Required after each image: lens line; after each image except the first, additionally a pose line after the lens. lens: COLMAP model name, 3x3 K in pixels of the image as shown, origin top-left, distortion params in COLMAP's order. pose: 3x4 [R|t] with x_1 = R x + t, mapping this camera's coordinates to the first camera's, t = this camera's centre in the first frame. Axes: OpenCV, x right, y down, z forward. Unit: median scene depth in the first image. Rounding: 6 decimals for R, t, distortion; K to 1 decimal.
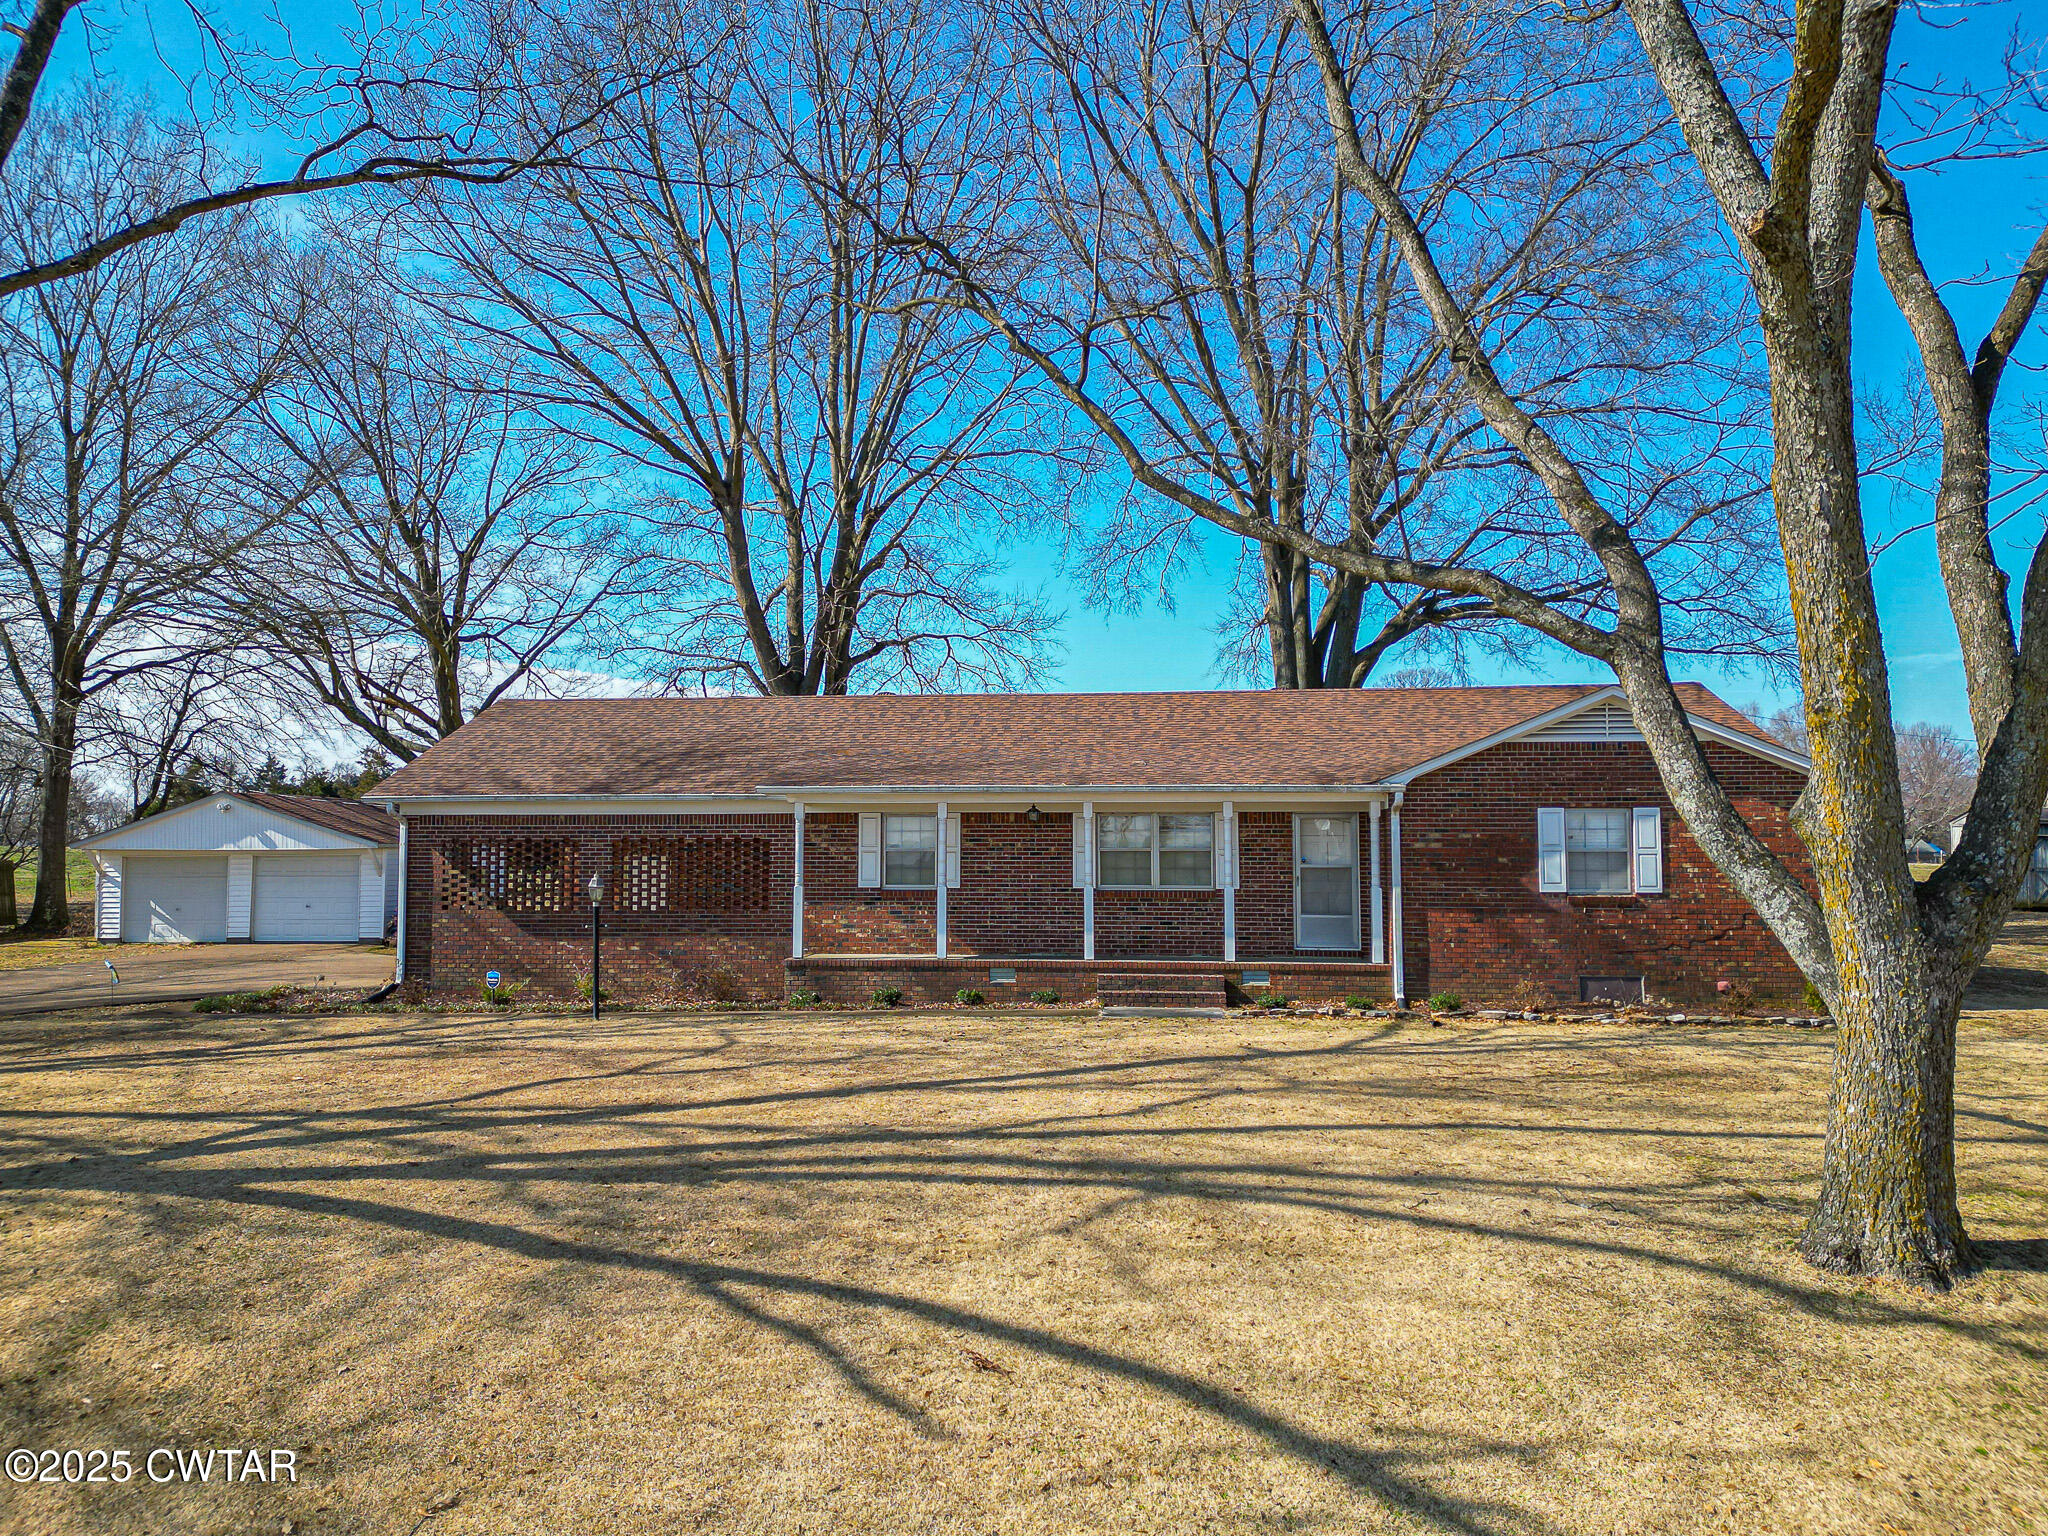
lens RADIAL K [[1429.3, 0, 1024.0], [0, 1429.3, 768.0], [0, 0, 1]] dist [0.068854, -0.059033]
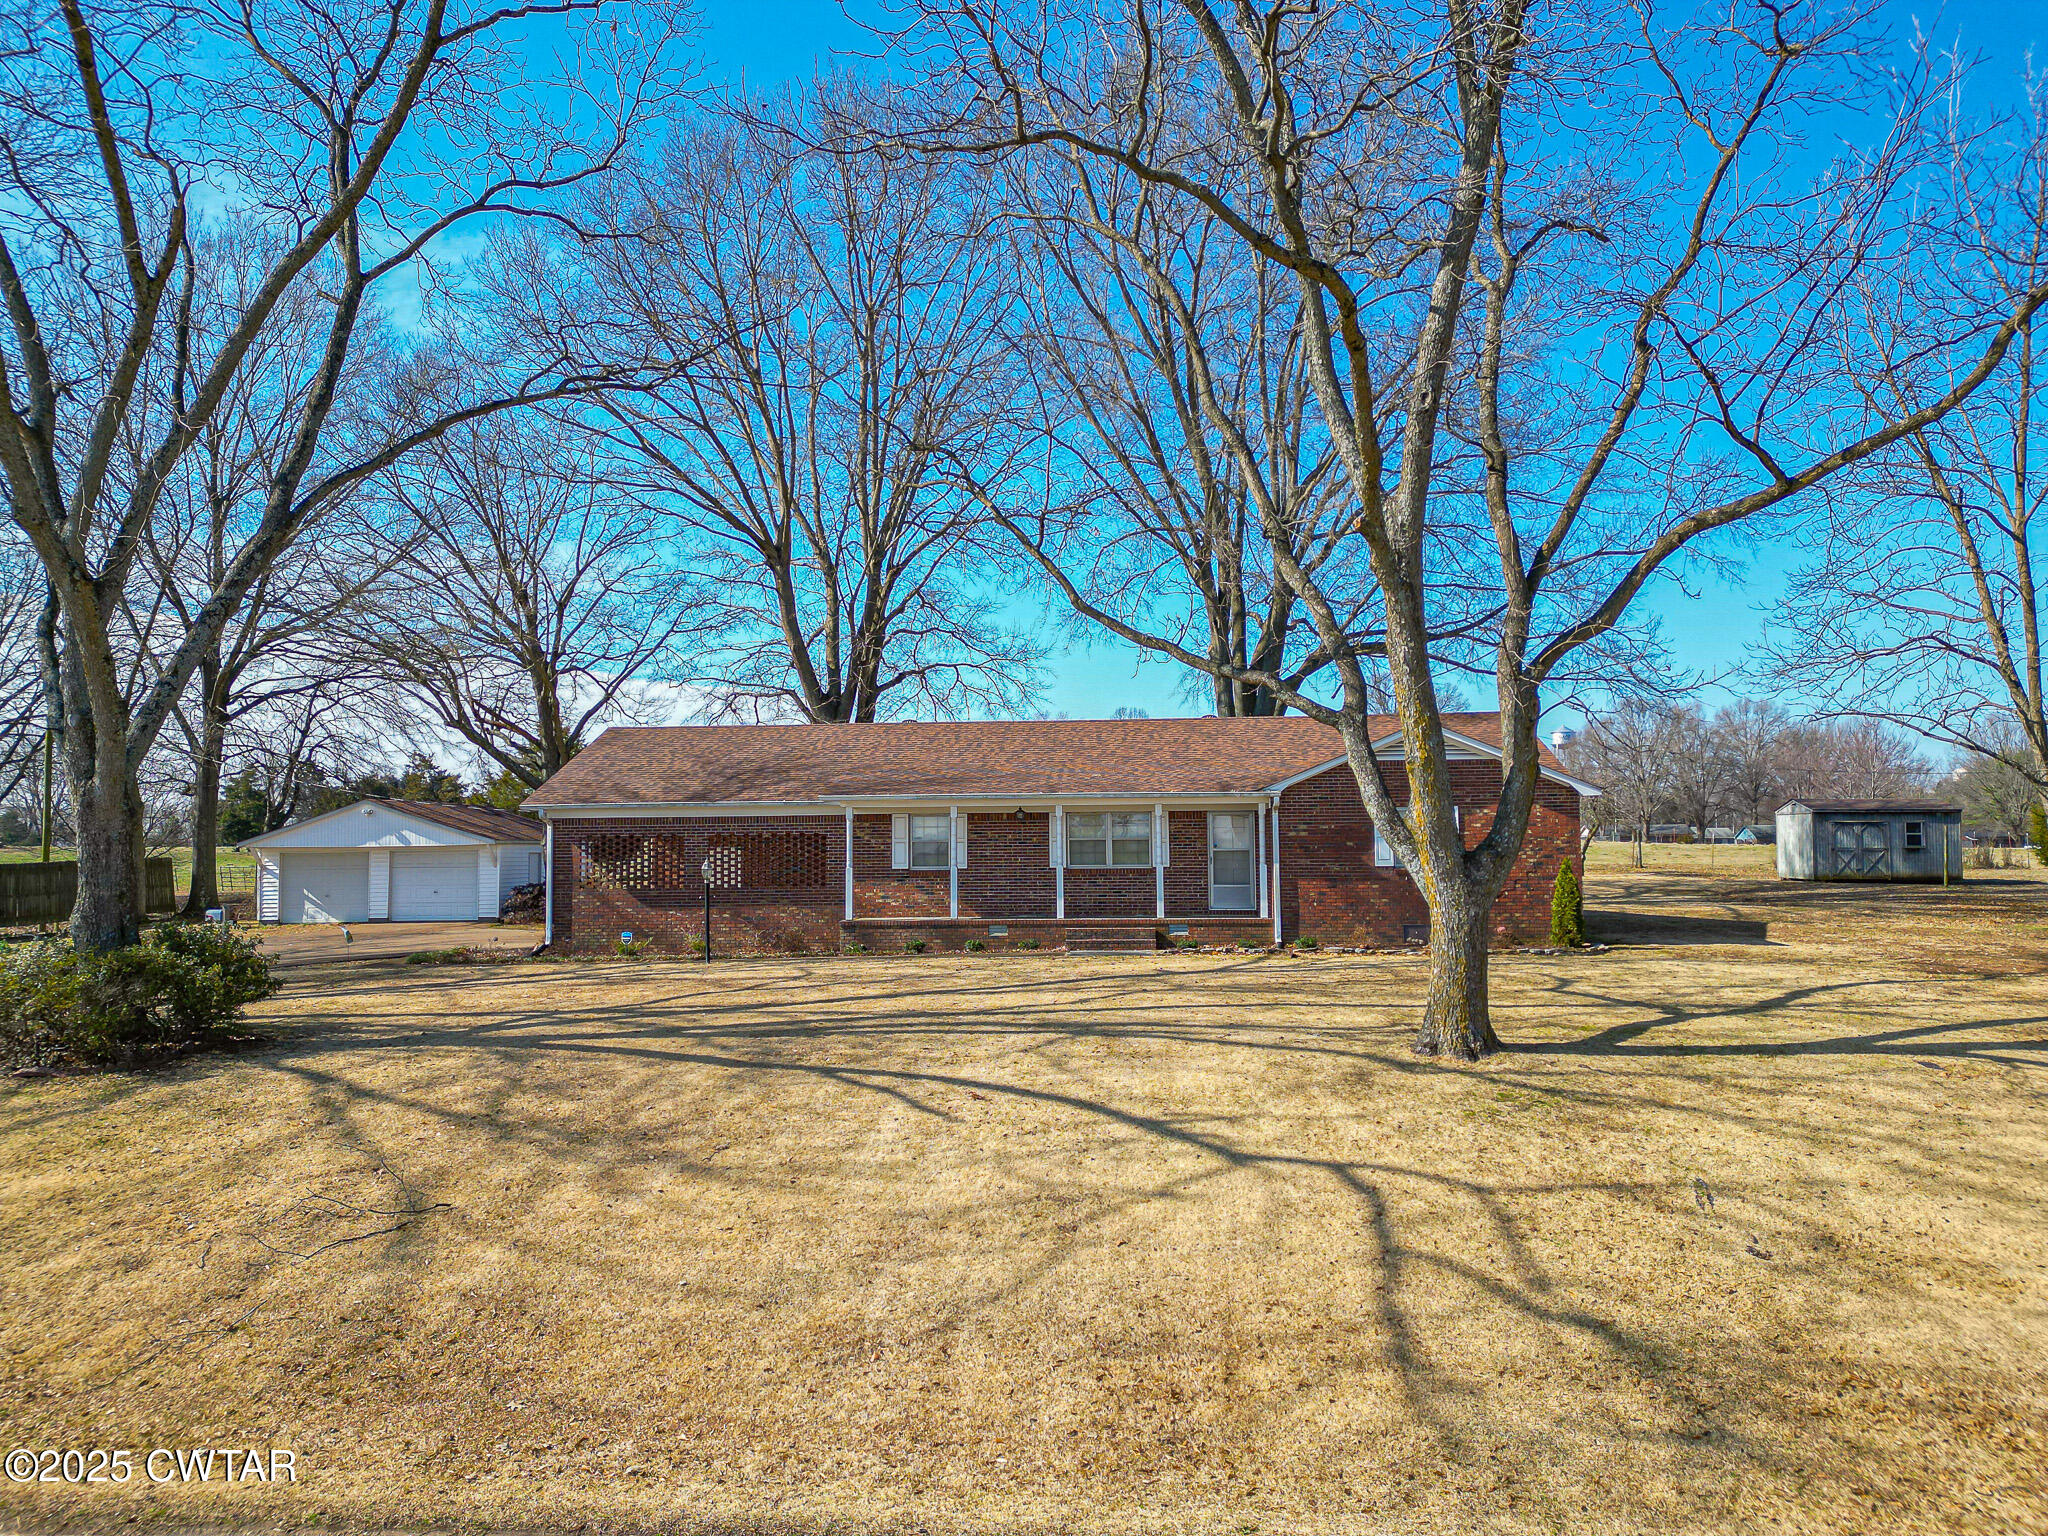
lens RADIAL K [[1428.5, 0, 1075.0], [0, 1428.5, 762.6], [0, 0, 1]] dist [0.048298, -0.000179]
pose [[0.999562, -0.007696, 0.028577, 0.020221], [0.007643, 0.999969, 0.001971, -0.019220], [-0.028591, -0.001752, 0.999590, -0.370652]]
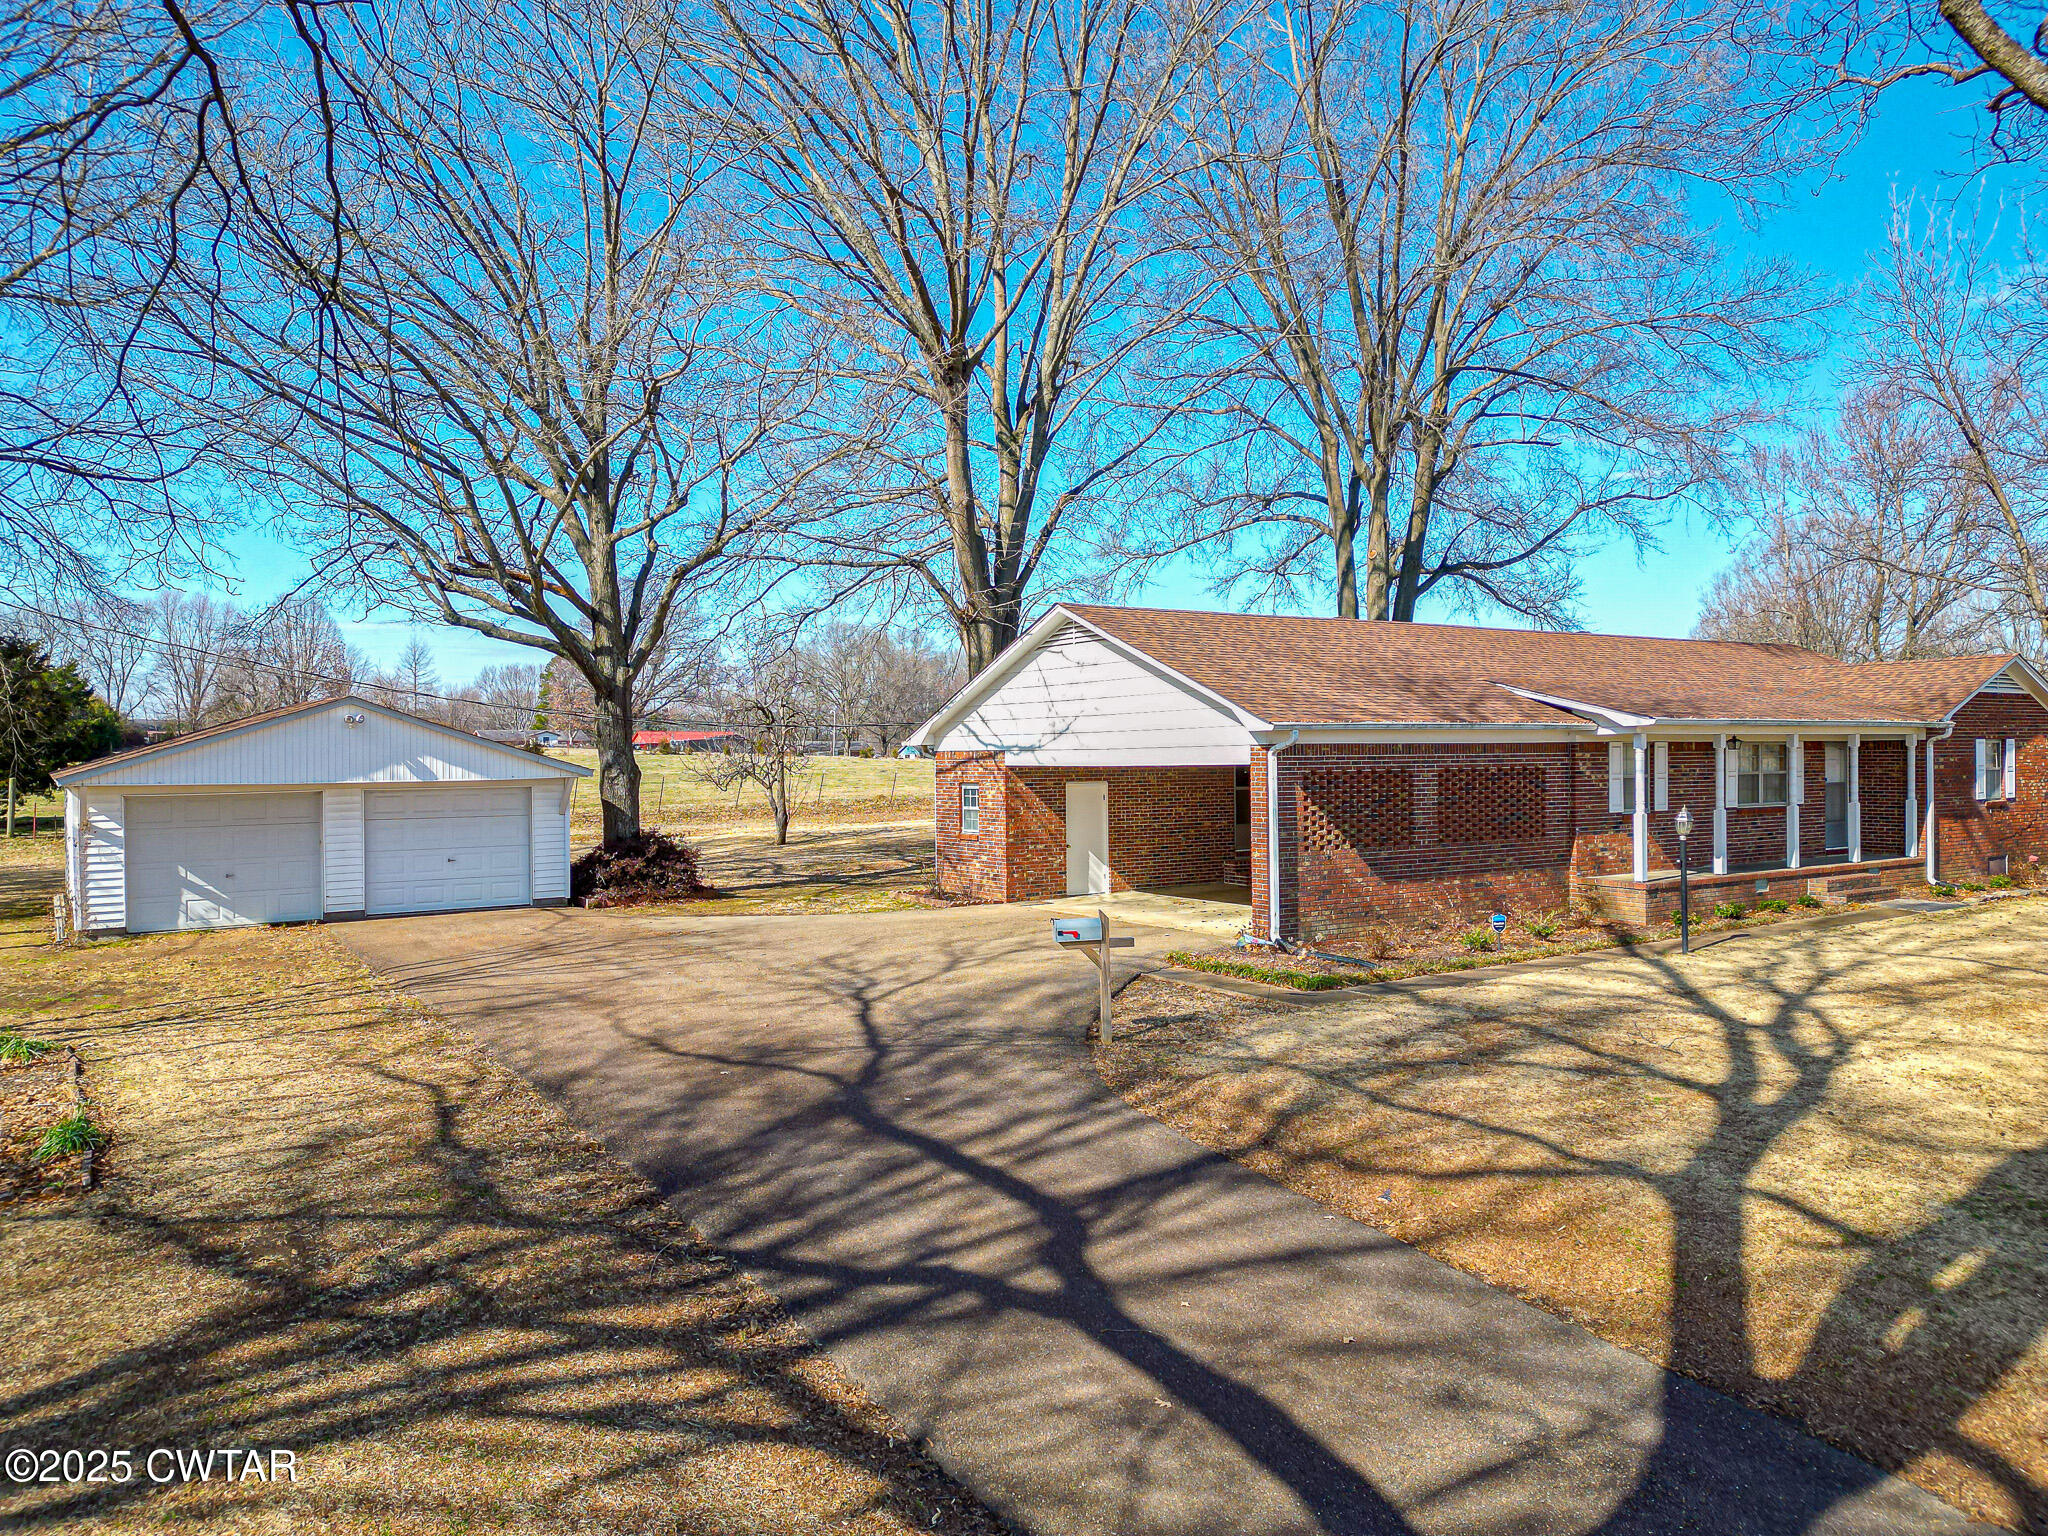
lens RADIAL K [[1428.5, 0, 1075.0], [0, 1428.5, 762.6], [0, 0, 1]] dist [0.048298, -0.000179]
pose [[0.785290, -0.010994, 0.619031, -1.085260], [-0.029532, 0.998039, 0.055189, -0.000313], [-0.618424, -0.061620, 0.783425, 0.413647]]
